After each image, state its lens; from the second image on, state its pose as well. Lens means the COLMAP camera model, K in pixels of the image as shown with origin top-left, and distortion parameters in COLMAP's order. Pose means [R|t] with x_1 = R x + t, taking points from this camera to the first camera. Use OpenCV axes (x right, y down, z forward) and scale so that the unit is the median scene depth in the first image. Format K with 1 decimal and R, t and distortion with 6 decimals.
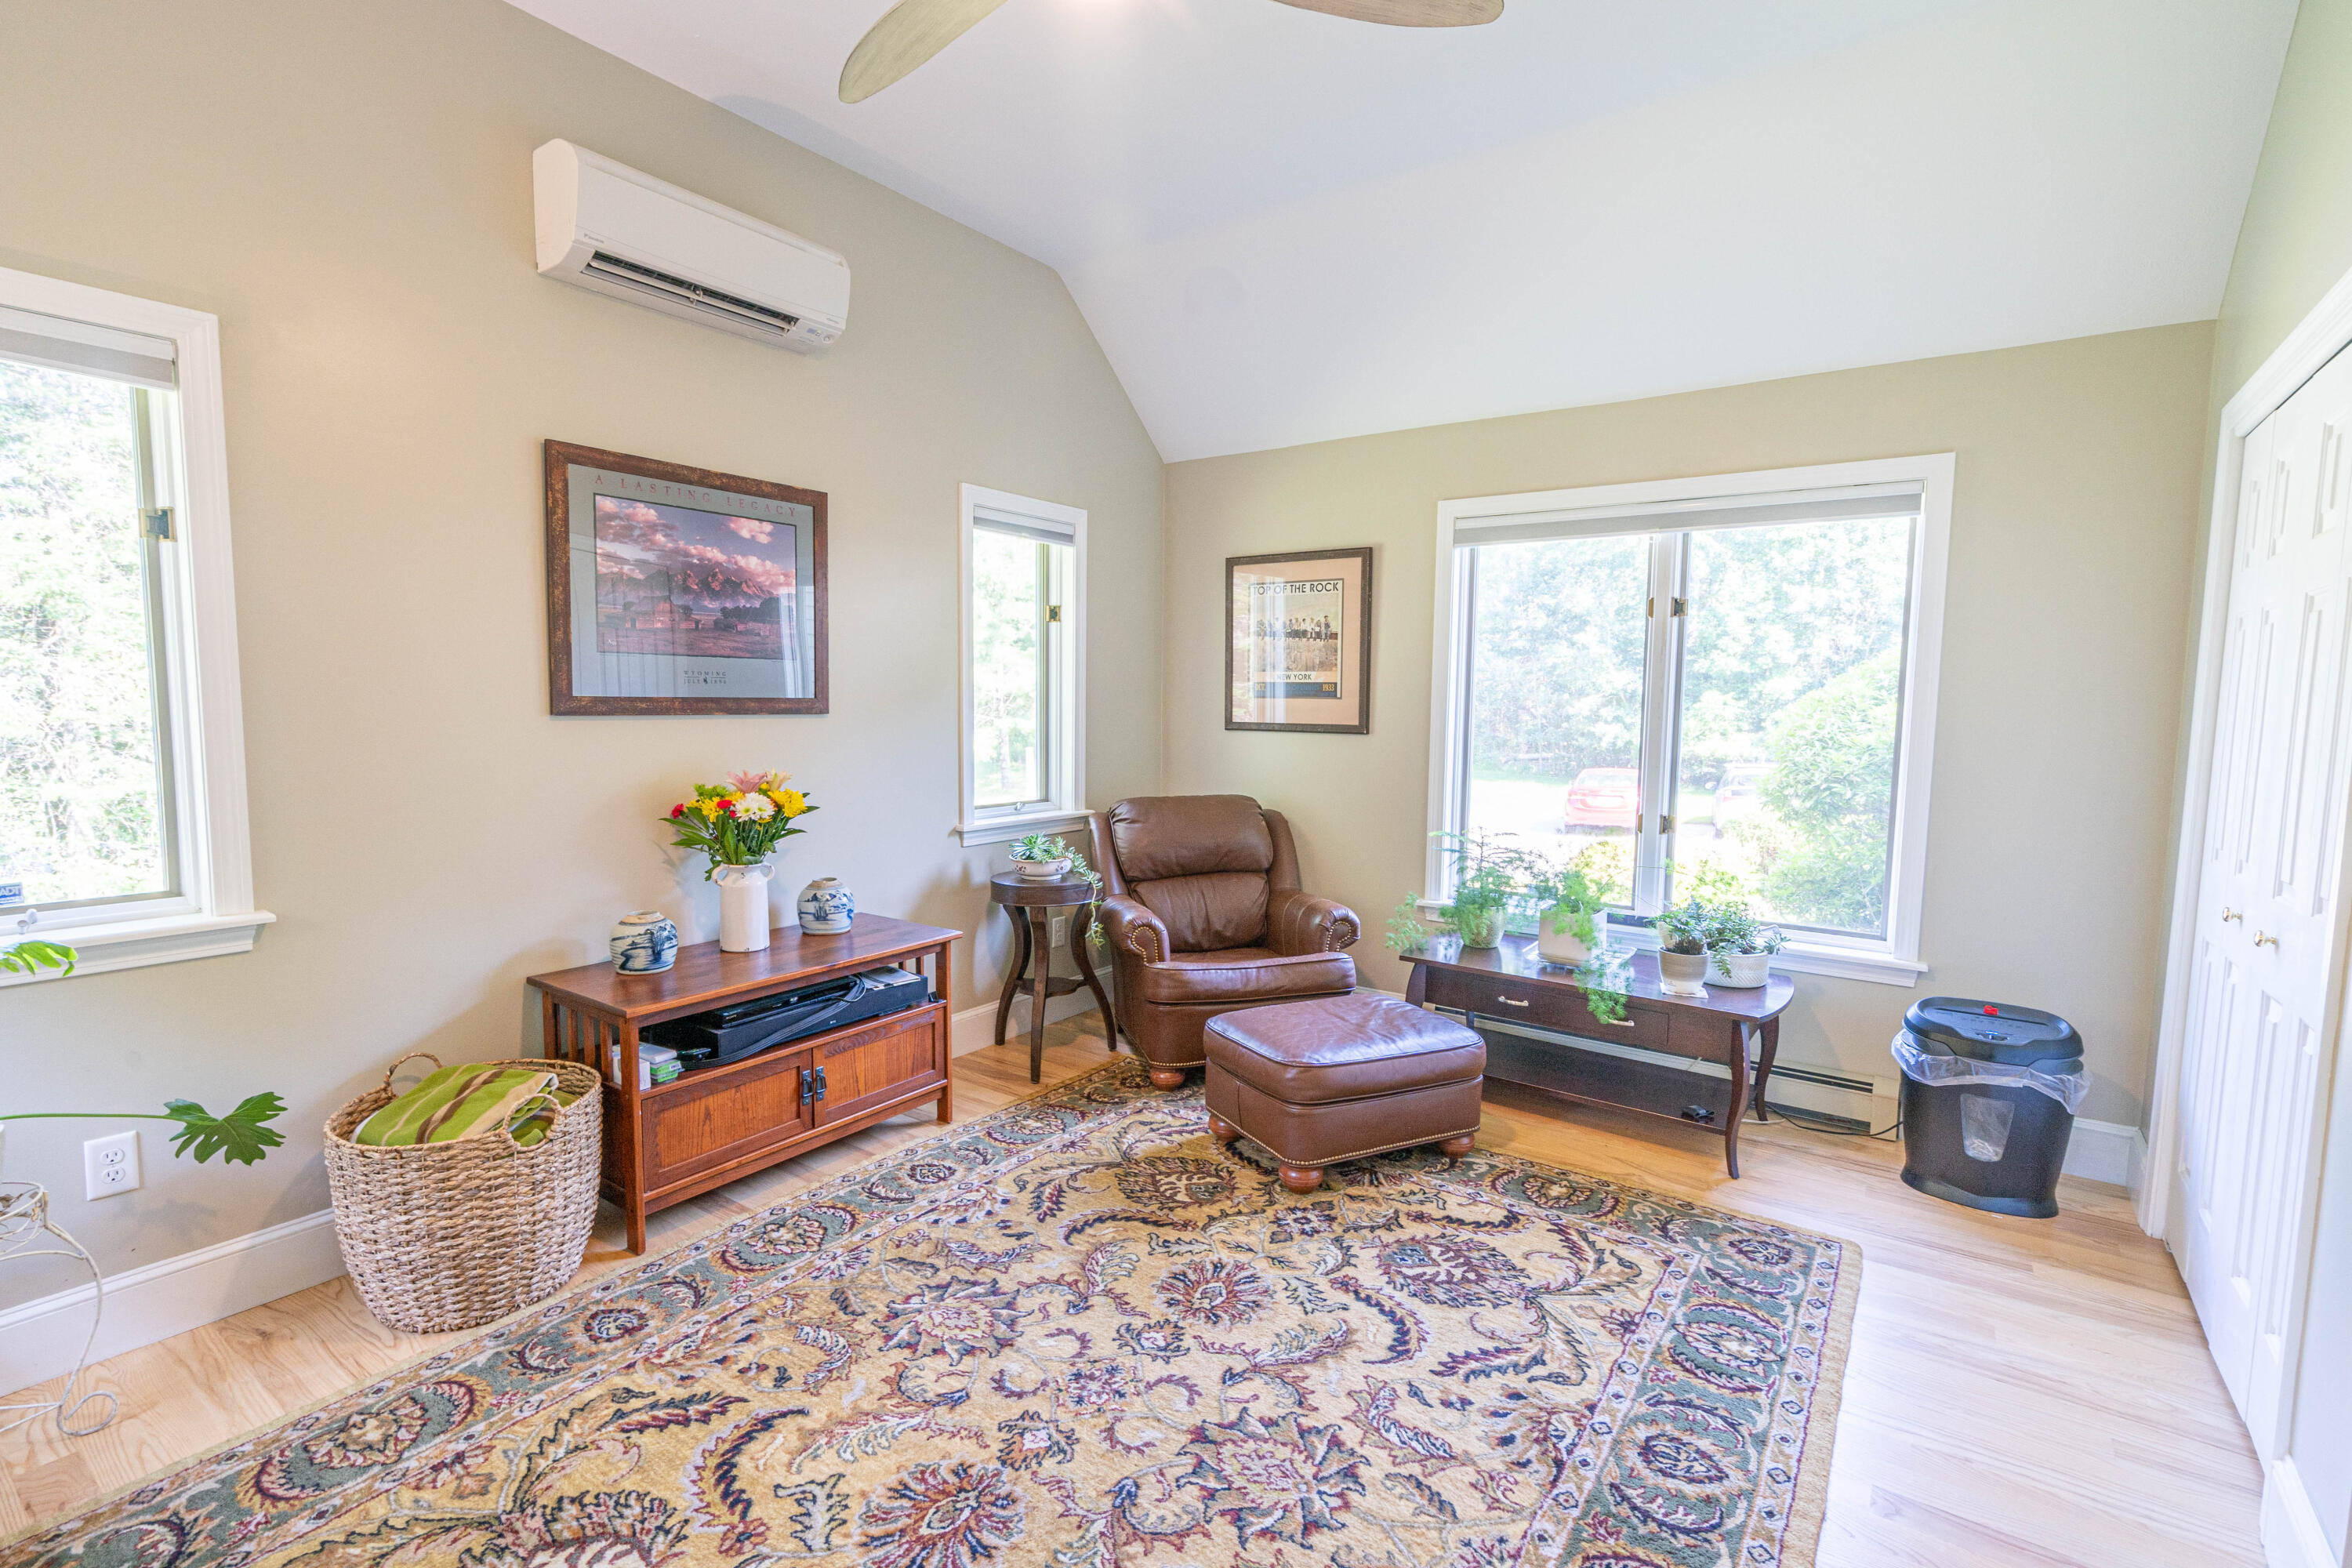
lens RADIAL K [[1076.4, 0, 1164.3], [0, 1076.4, 782.7], [0, 0, 1]] dist [-0.008129, 0.002636]
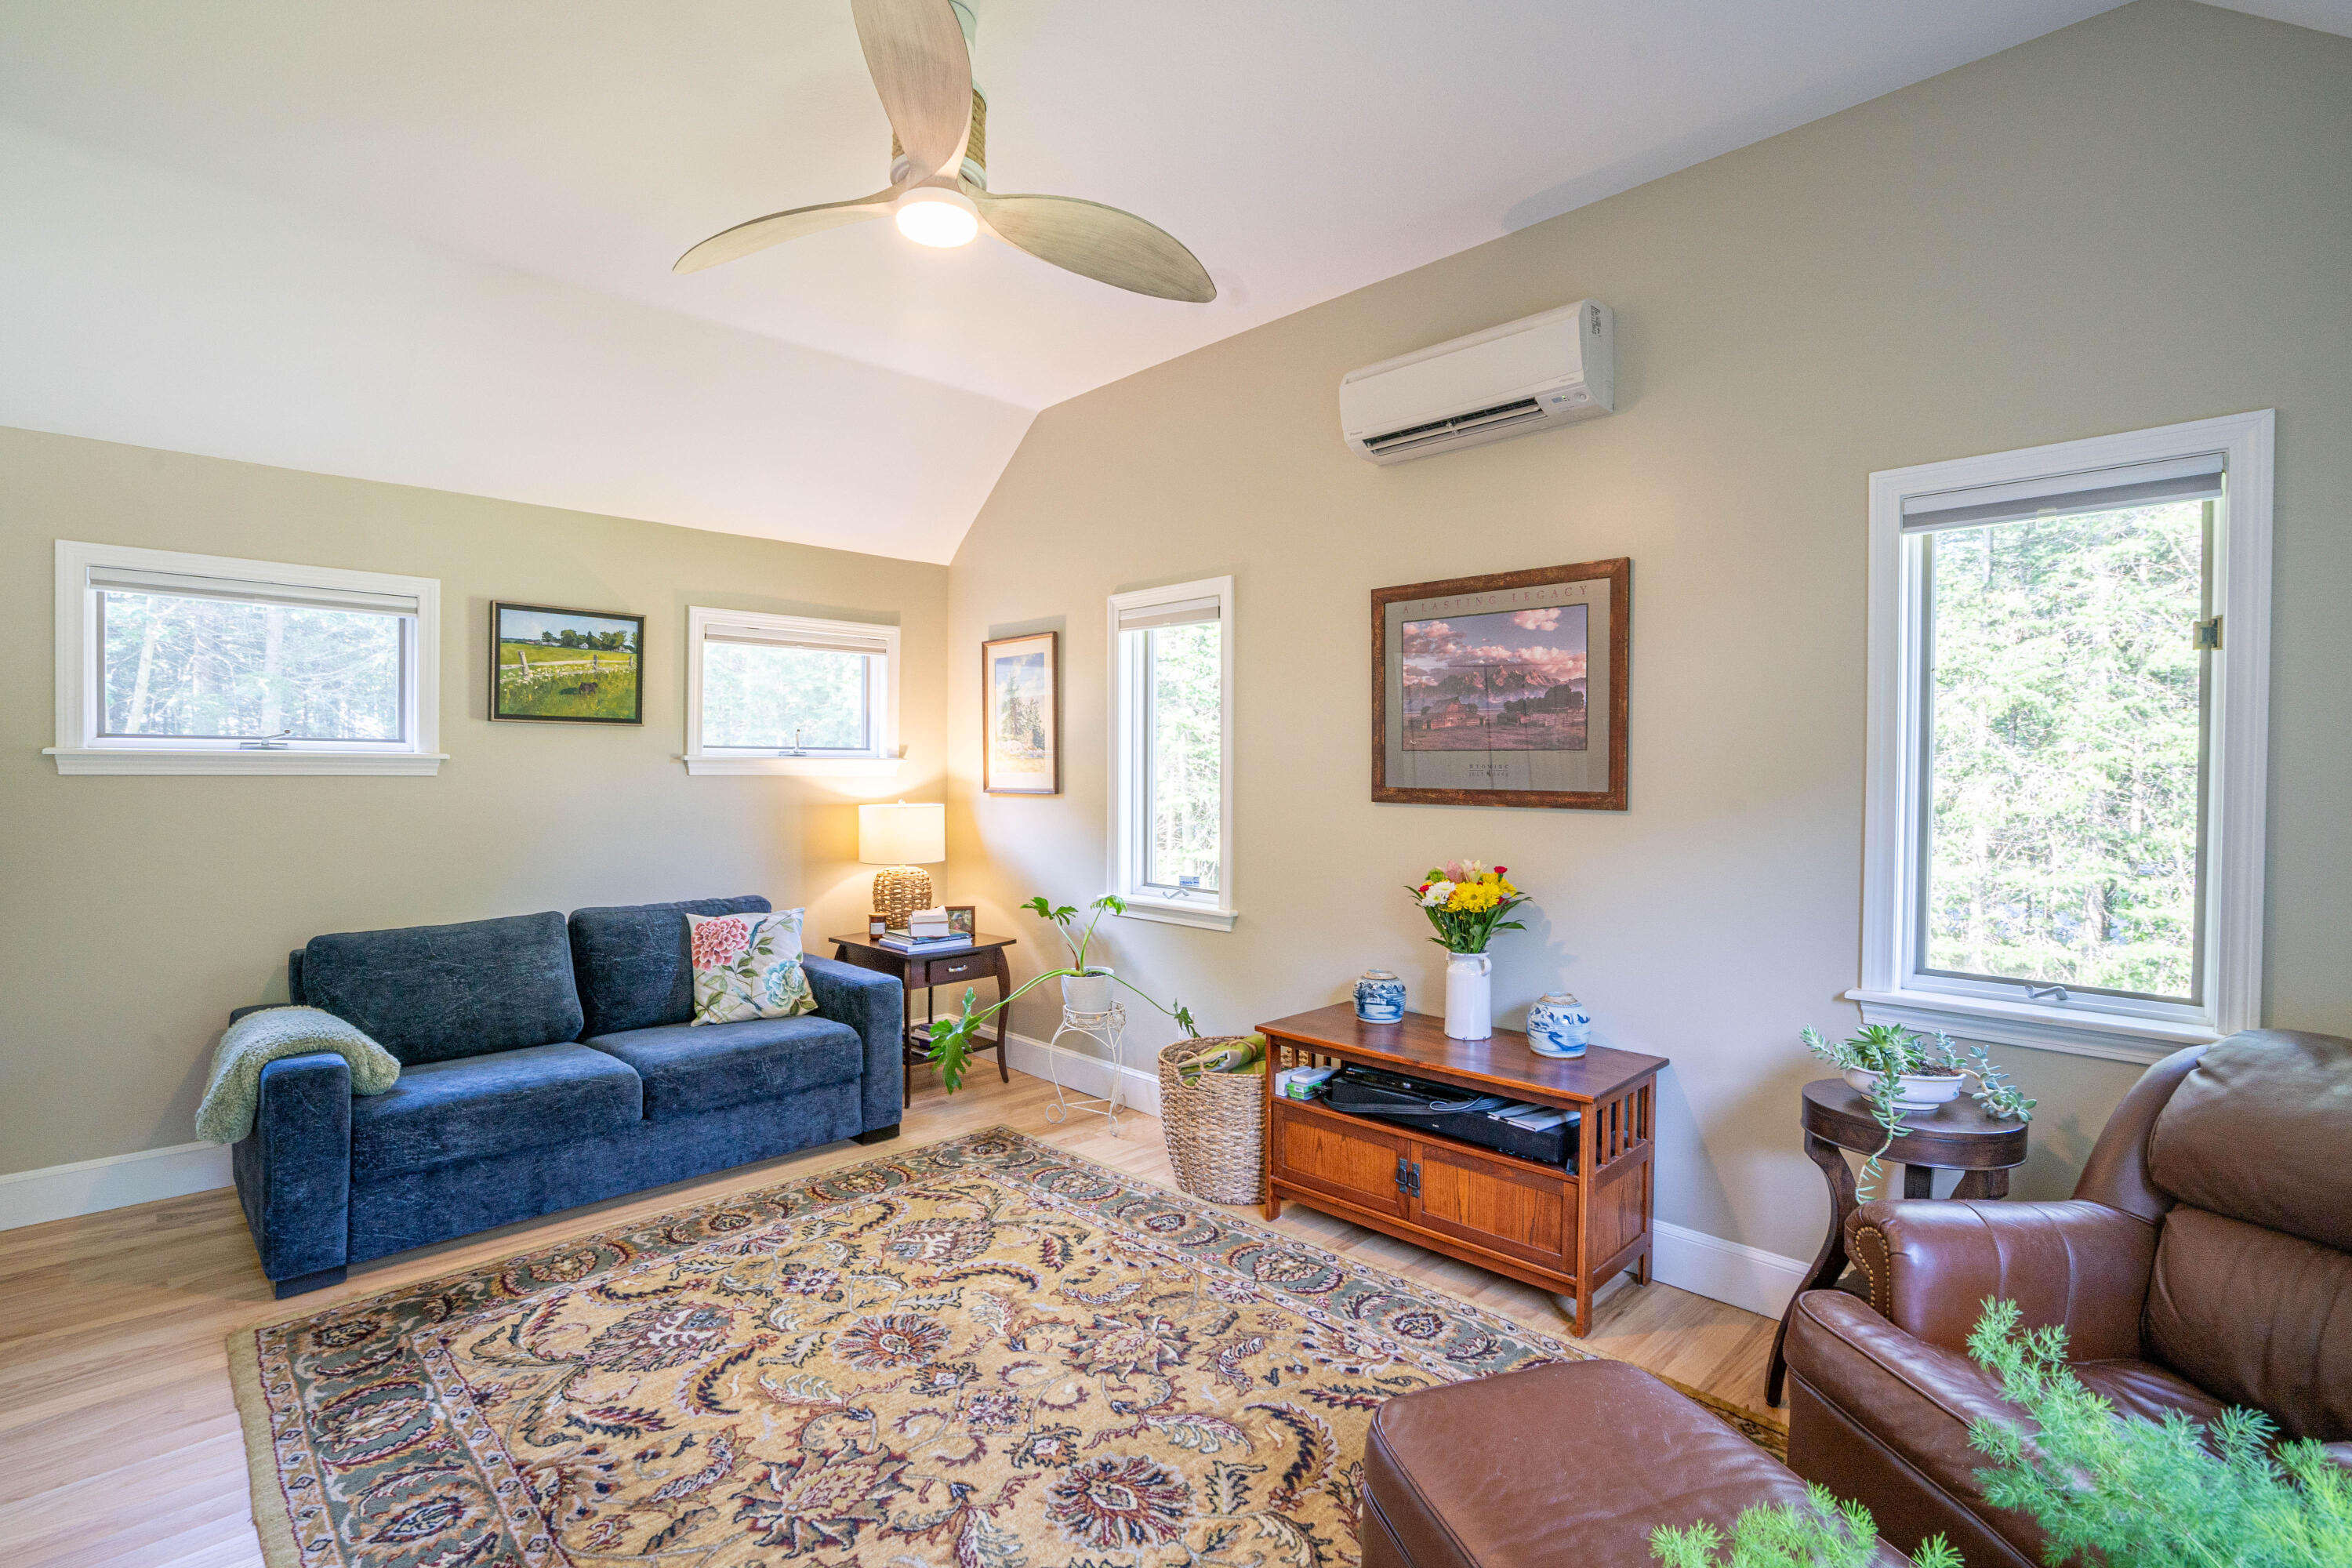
lens RADIAL K [[1076.4, 0, 1160.6], [0, 1076.4, 785.7], [0, 0, 1]] dist [-0.008129, 0.002636]
pose [[-0.160074, -0.005161, -0.987091, 0.719045], [-0.098681, 0.995061, 0.010800, -0.068599], [0.982160, 0.099136, -0.159793, 0.934179]]
